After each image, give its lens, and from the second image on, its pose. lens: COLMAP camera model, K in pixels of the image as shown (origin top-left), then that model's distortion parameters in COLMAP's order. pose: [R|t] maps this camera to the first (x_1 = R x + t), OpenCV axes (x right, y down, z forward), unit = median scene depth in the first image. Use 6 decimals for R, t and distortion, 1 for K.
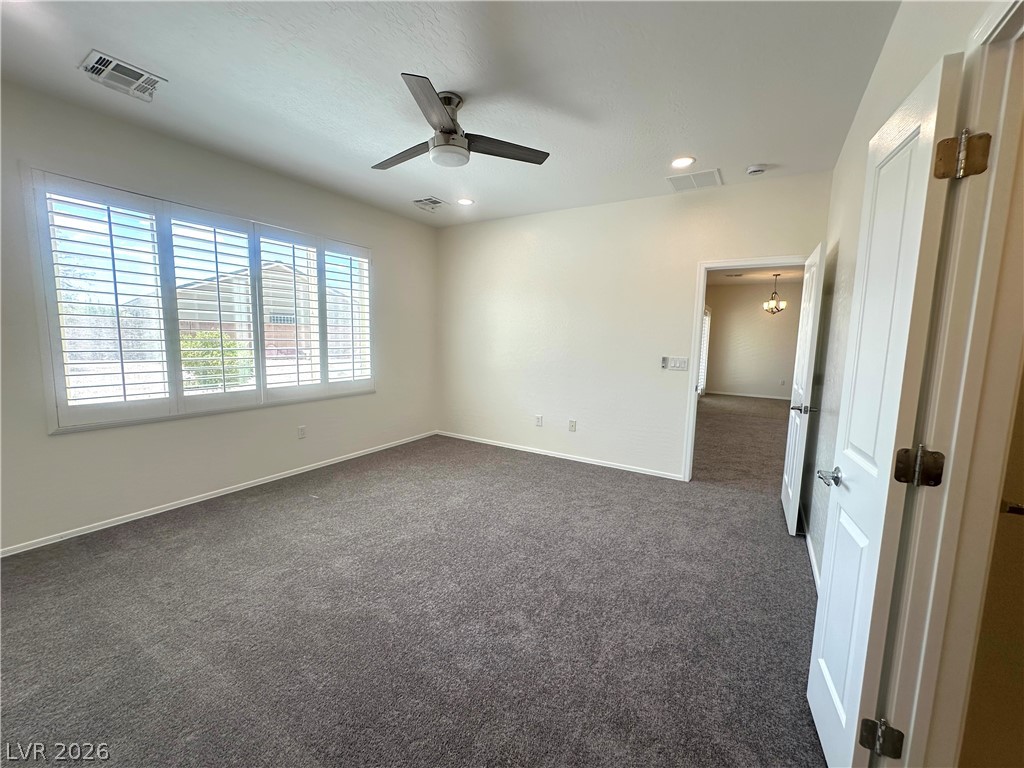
lens RADIAL K [[411.9, 0, 513.2], [0, 411.9, 382.6], [0, 0, 1]] dist [-0.003131, 0.001115]
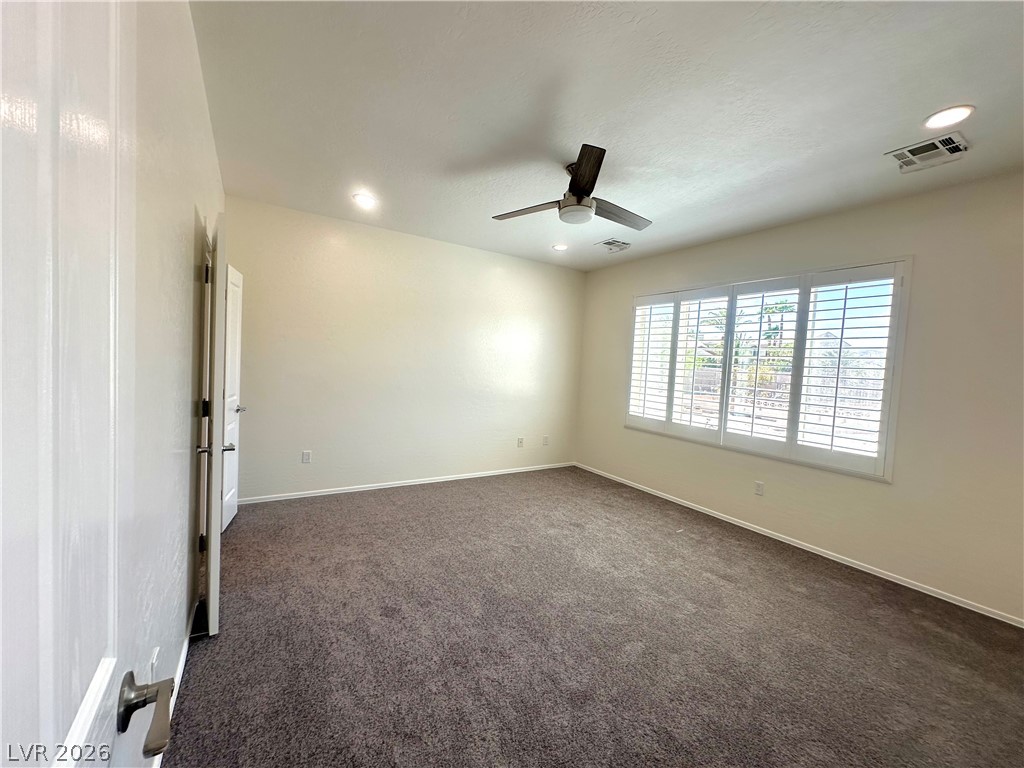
lens RADIAL K [[411.9, 0, 513.2], [0, 411.9, 382.6], [0, 0, 1]] dist [-0.003131, 0.001115]
pose [[-0.446470, -0.007992, -0.894763, 0.628146], [-0.169795, 0.982549, 0.075948, -0.100343], [0.878541, 0.185834, -0.440036, 0.962907]]
